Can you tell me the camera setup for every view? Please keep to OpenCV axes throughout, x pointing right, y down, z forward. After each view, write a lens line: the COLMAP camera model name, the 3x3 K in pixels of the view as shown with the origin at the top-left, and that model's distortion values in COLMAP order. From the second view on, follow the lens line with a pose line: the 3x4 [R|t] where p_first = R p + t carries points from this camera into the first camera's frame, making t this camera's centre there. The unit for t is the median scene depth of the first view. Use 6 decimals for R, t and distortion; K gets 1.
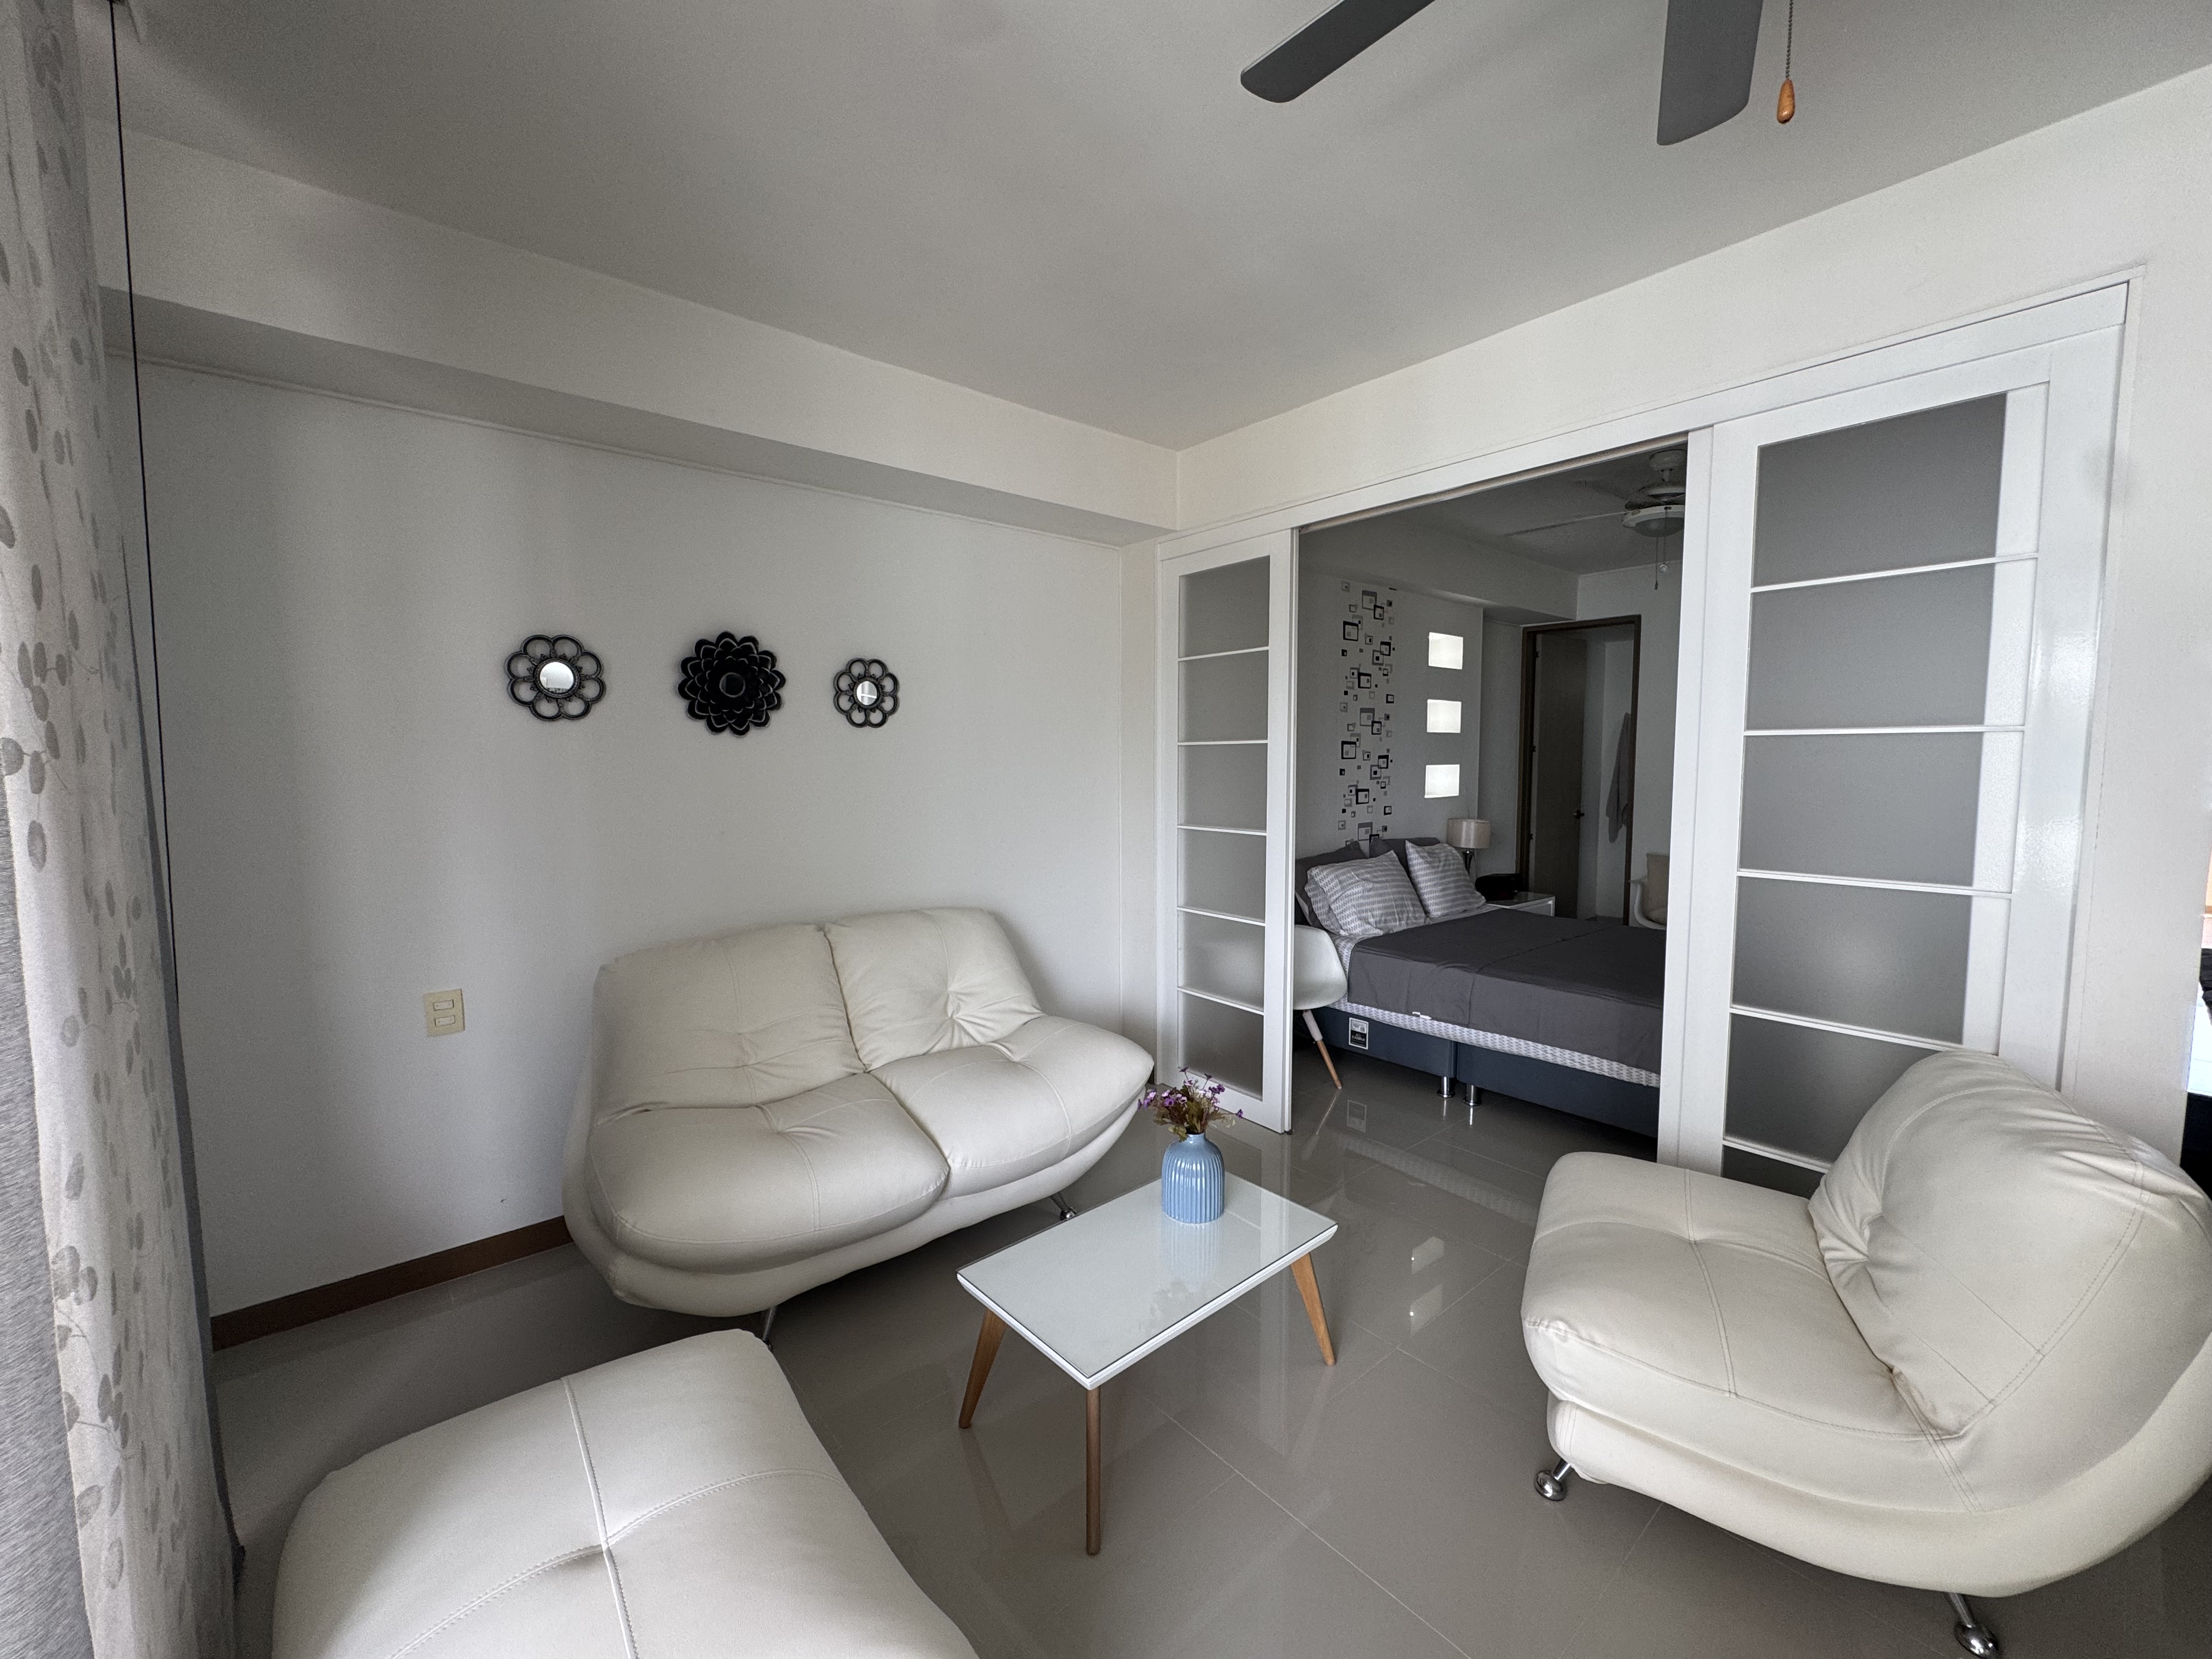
lens RADIAL K [[887.8, 0, 1104.8], [0, 887.8, 828.8], [0, 0, 1]] dist [-0.000337, 0.000006]
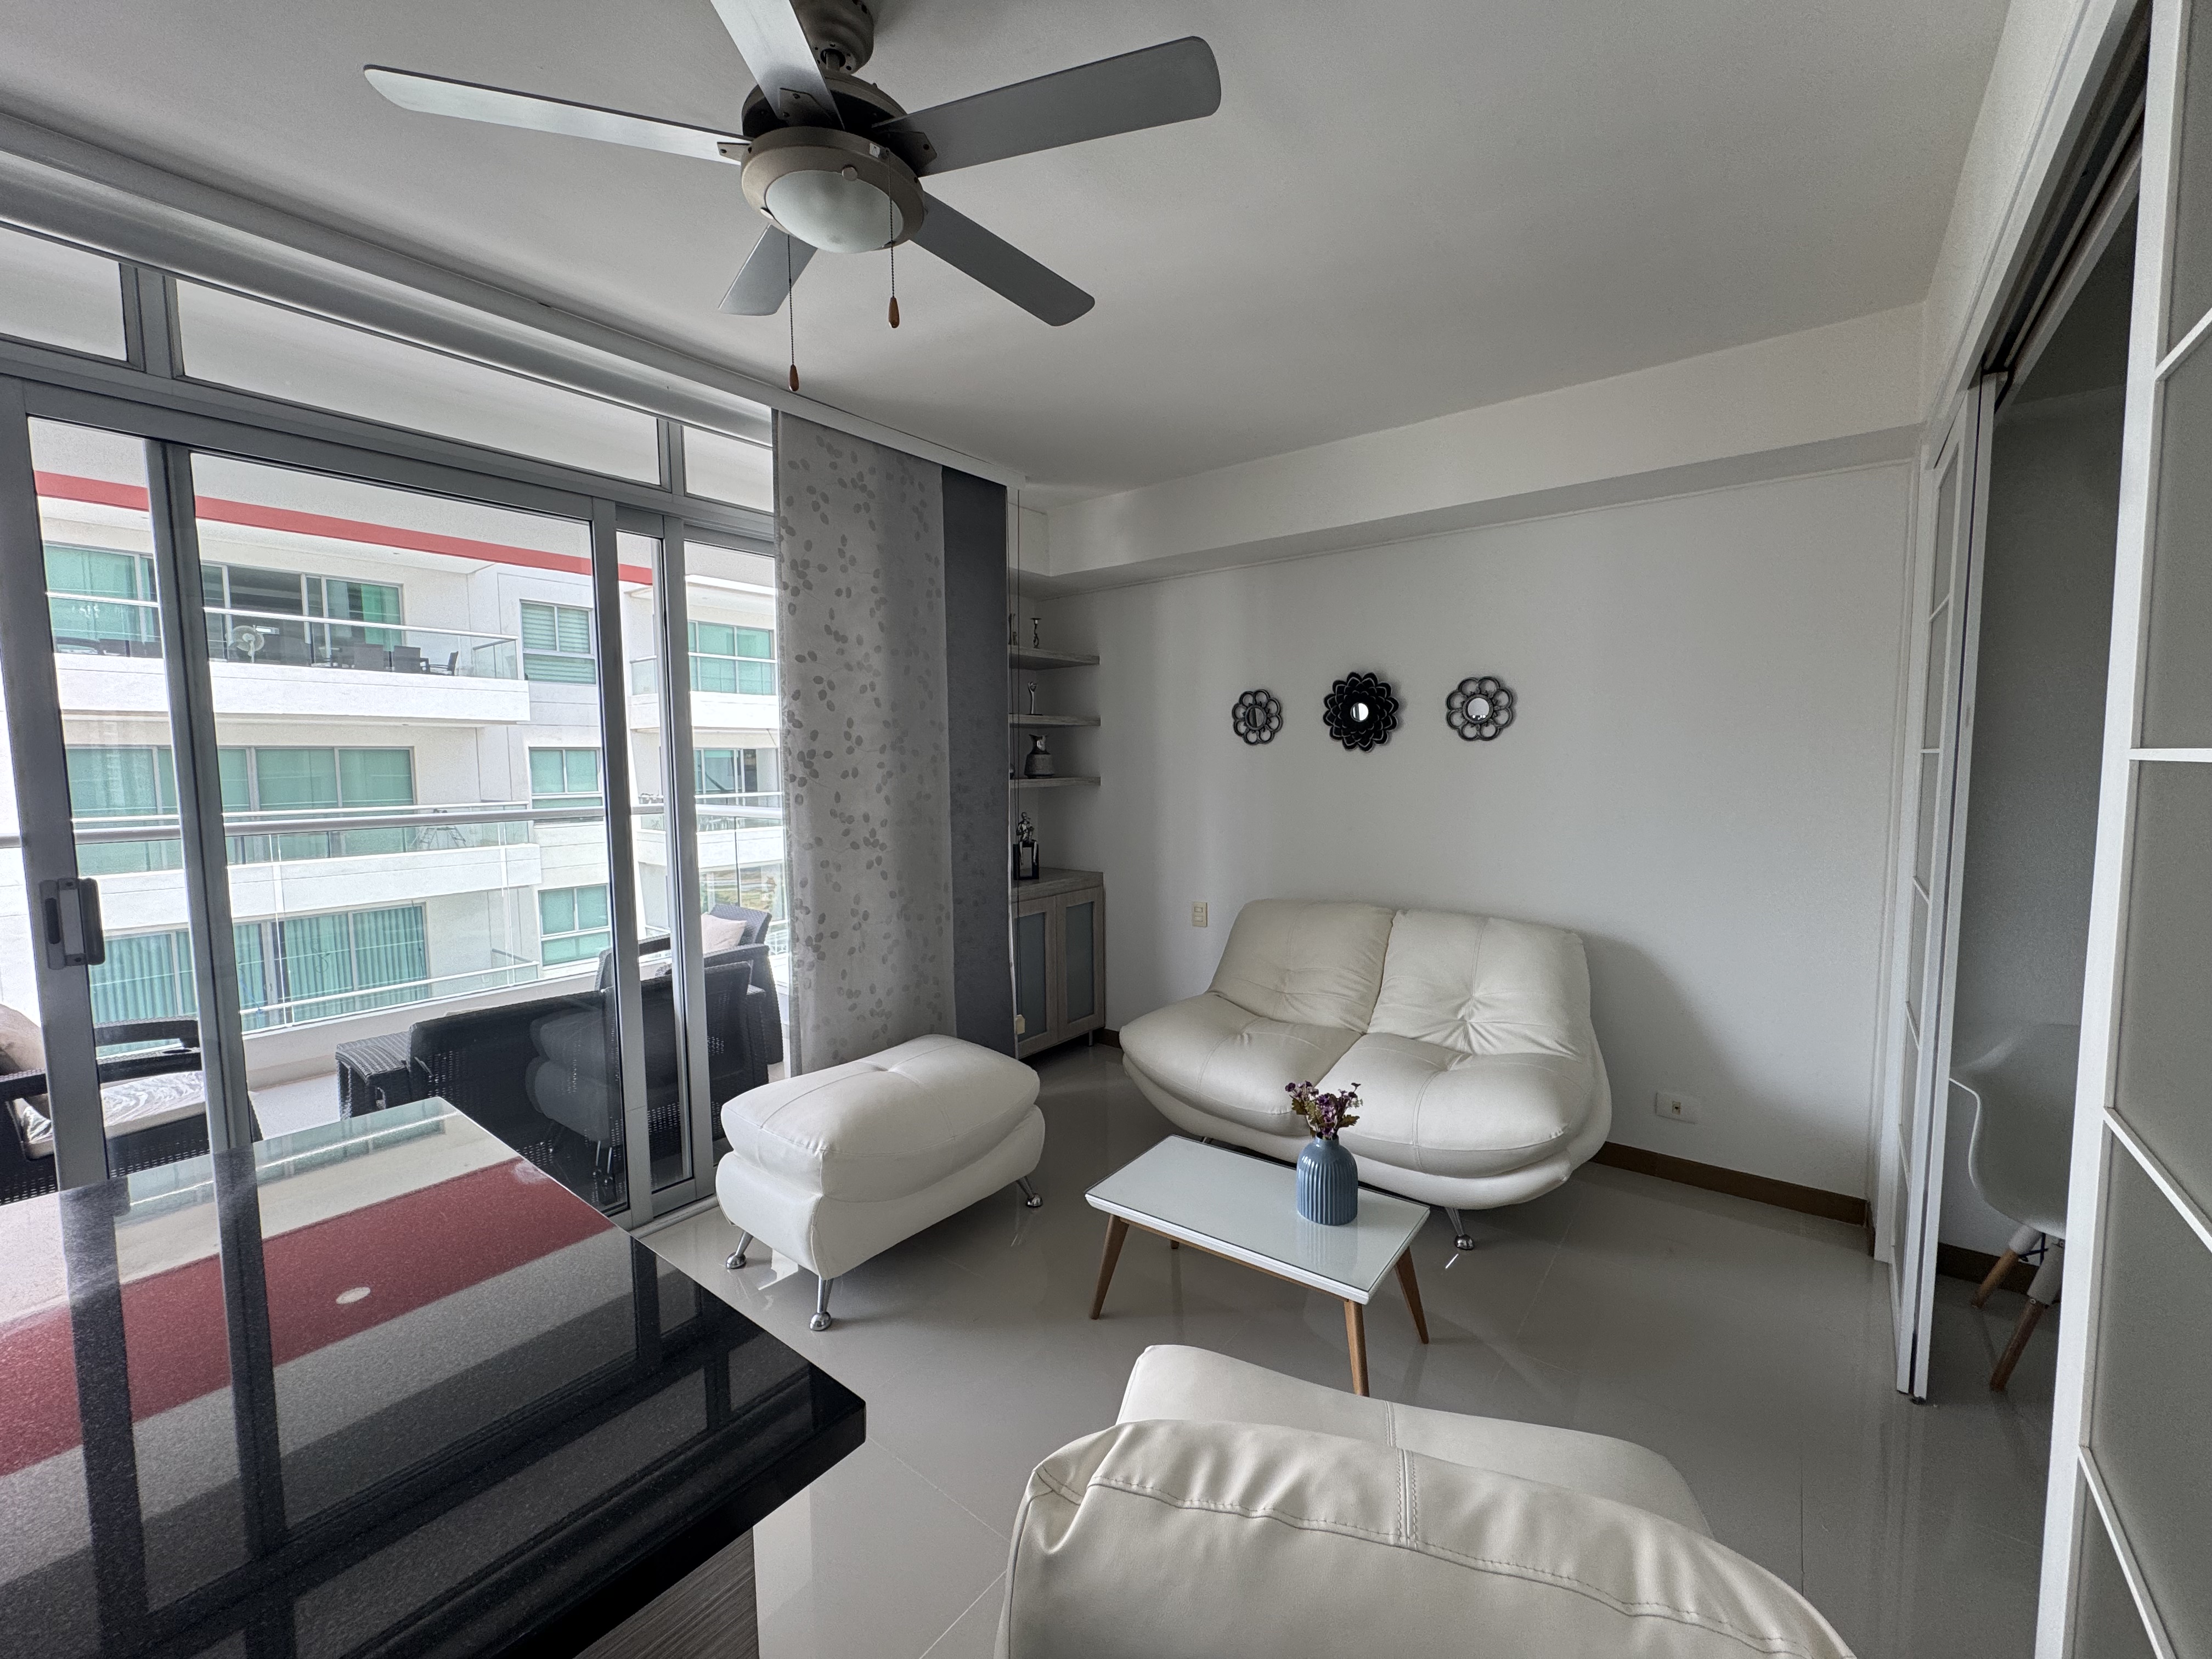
lens RADIAL K [[887.8, 0, 1101.4], [0, 887.8, 832.6], [0, 0, 1]] dist [-0.000337, 0.000006]
pose [[0.202245, 0.084455, -0.975687, 0.710391], [-0.068648, 0.995047, 0.071901, -0.050581], [0.976926, 0.052437, 0.207041, 0.343815]]
